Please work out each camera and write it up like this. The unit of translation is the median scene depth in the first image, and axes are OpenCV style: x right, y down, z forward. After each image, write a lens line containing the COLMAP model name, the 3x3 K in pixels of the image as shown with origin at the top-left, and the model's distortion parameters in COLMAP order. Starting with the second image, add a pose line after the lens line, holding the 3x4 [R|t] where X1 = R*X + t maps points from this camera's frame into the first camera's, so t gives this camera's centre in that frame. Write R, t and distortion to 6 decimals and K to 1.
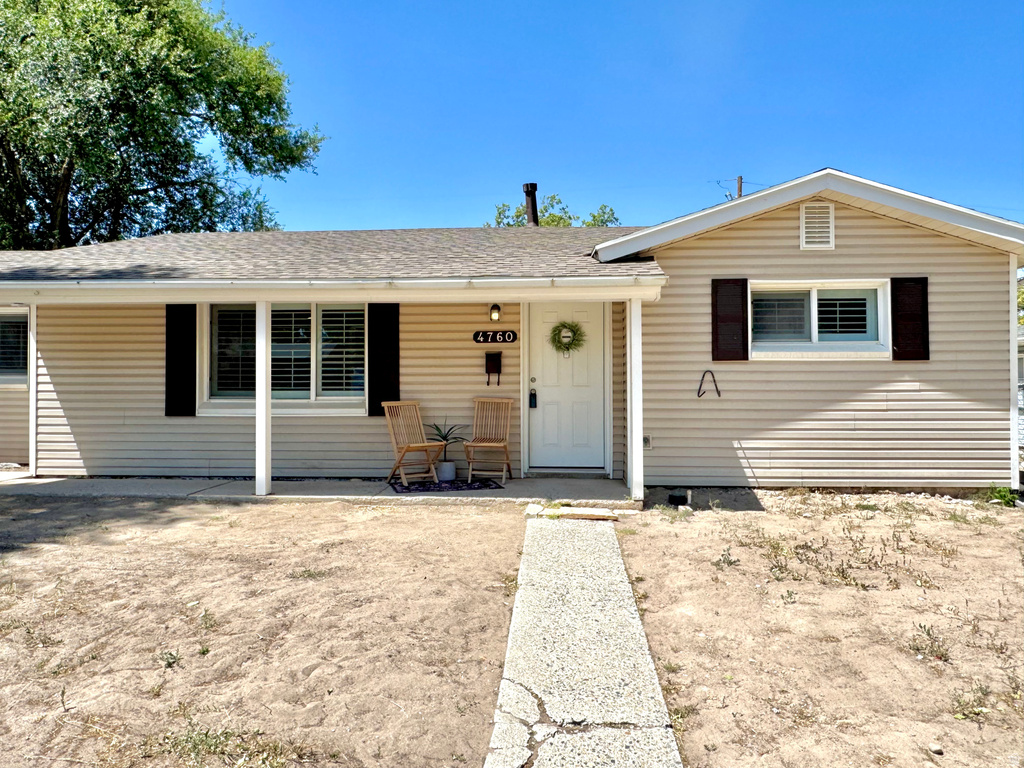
lens RADIAL K [[715.1, 0, 512.0], [0, 715.1, 384.0], [0, 0, 1]] dist [-0.011798, -0.002267]
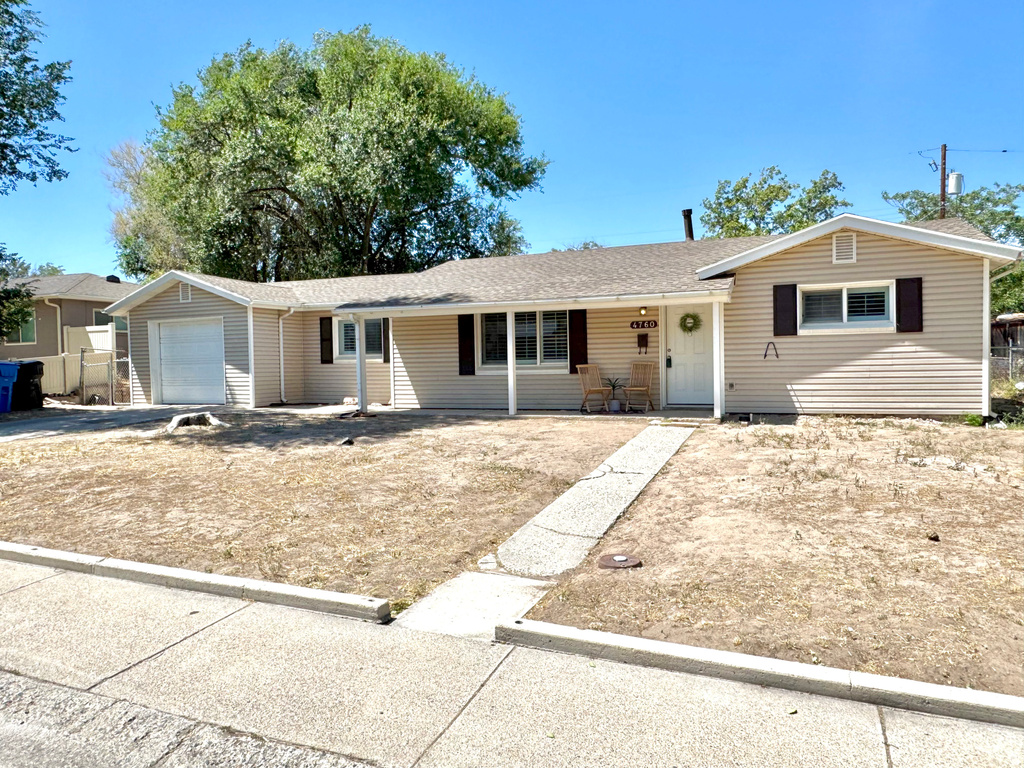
lens RADIAL K [[715.1, 0, 512.0], [0, 715.1, 384.0], [0, 0, 1]] dist [-0.011798, -0.002267]
pose [[0.947443, -0.007344, -0.319840, 0.216637], [0.020014, 0.999139, 0.036342, 0.004872], [0.319298, -0.040833, 0.946774, -0.668879]]
